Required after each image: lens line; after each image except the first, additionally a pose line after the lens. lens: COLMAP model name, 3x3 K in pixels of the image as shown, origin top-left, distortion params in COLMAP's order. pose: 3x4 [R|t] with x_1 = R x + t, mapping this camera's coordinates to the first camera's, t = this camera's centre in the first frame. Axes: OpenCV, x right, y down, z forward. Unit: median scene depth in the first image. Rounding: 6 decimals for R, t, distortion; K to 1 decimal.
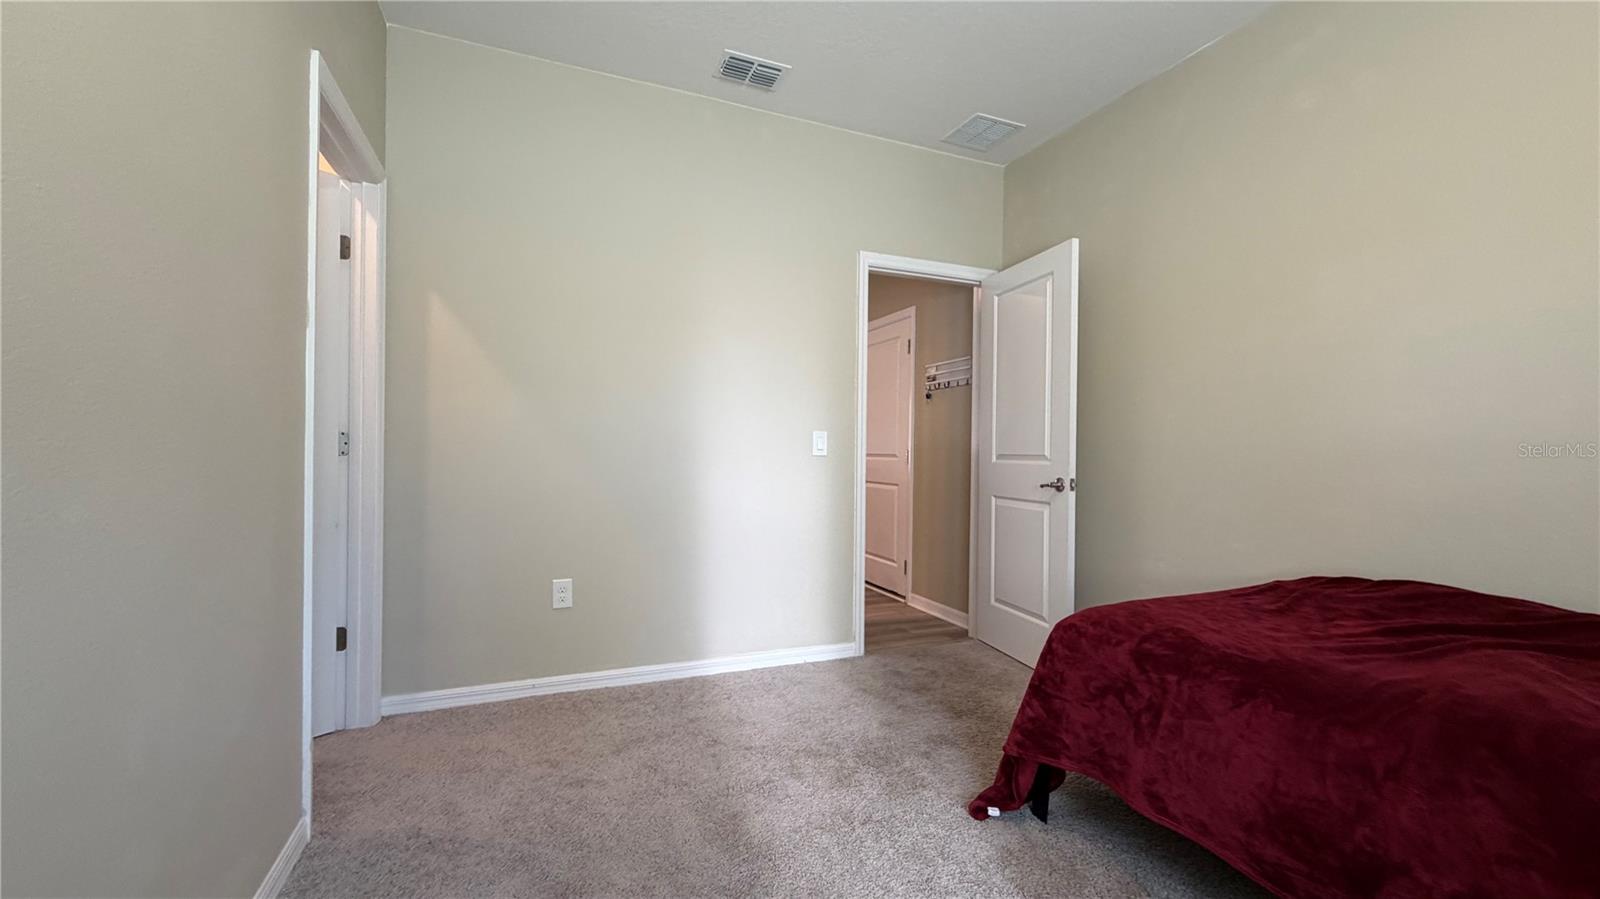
lens RADIAL K [[636.5, 0, 797.1], [0, 636.5, 450.7], [0, 0, 1]] dist [0.002475, 0.000480]
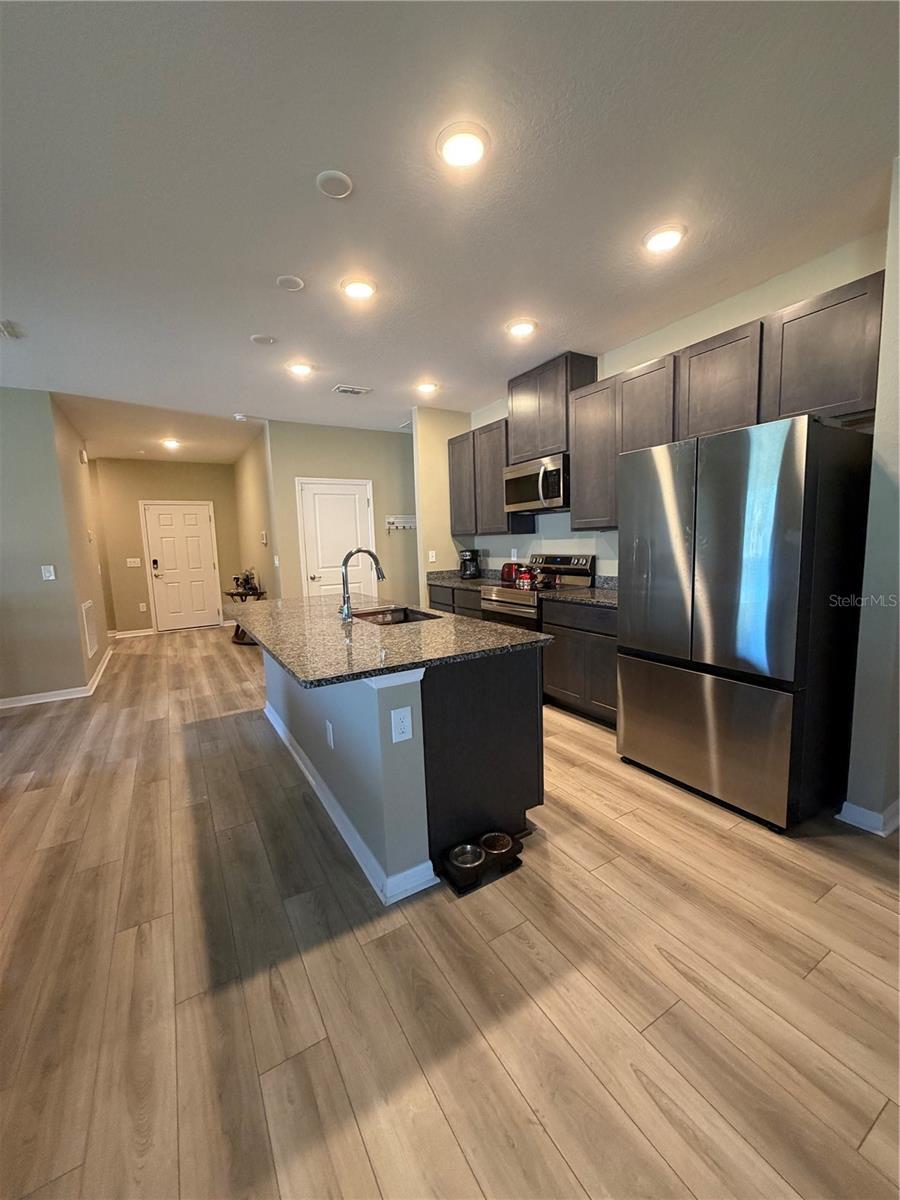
lens RADIAL K [[478.0, 0, 447.9], [0, 478.0, 599.0], [0, 0, 1]] dist [0.000466, 0.000528]
pose [[-0.120034, -0.123207, 0.985095, -2.159586], [0.029389, 0.991393, 0.127576, -0.113807], [-0.992335, 0.044264, -0.115380, 1.734093]]
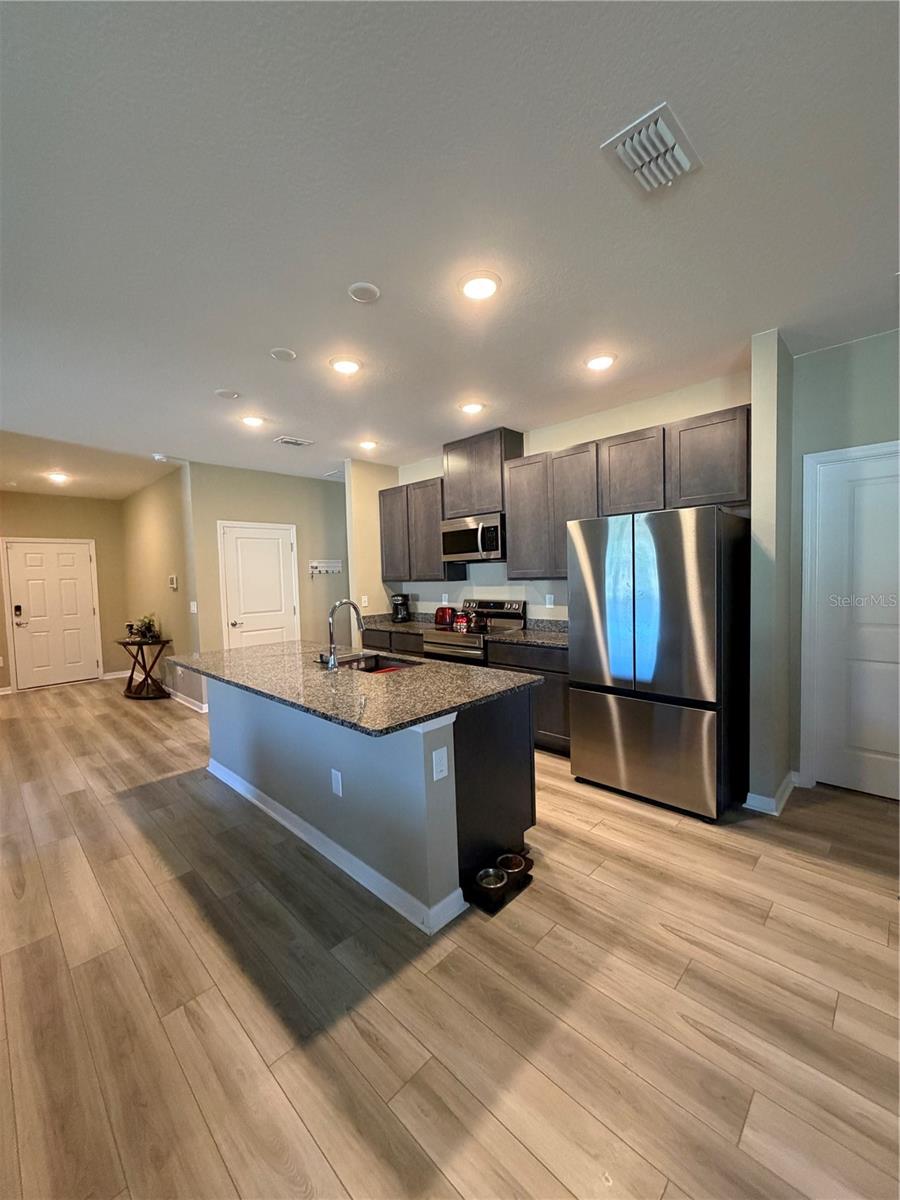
lens RADIAL K [[478.0, 0, 448.6], [0, 478.0, 598.8], [0, 0, 1]] dist [0.000466, 0.000528]
pose [[-0.369620, -0.045037, 0.928091, -2.206522], [0.024172, 0.998021, 0.058057, -0.160393], [-0.928869, 0.043893, -0.367799, 1.995982]]
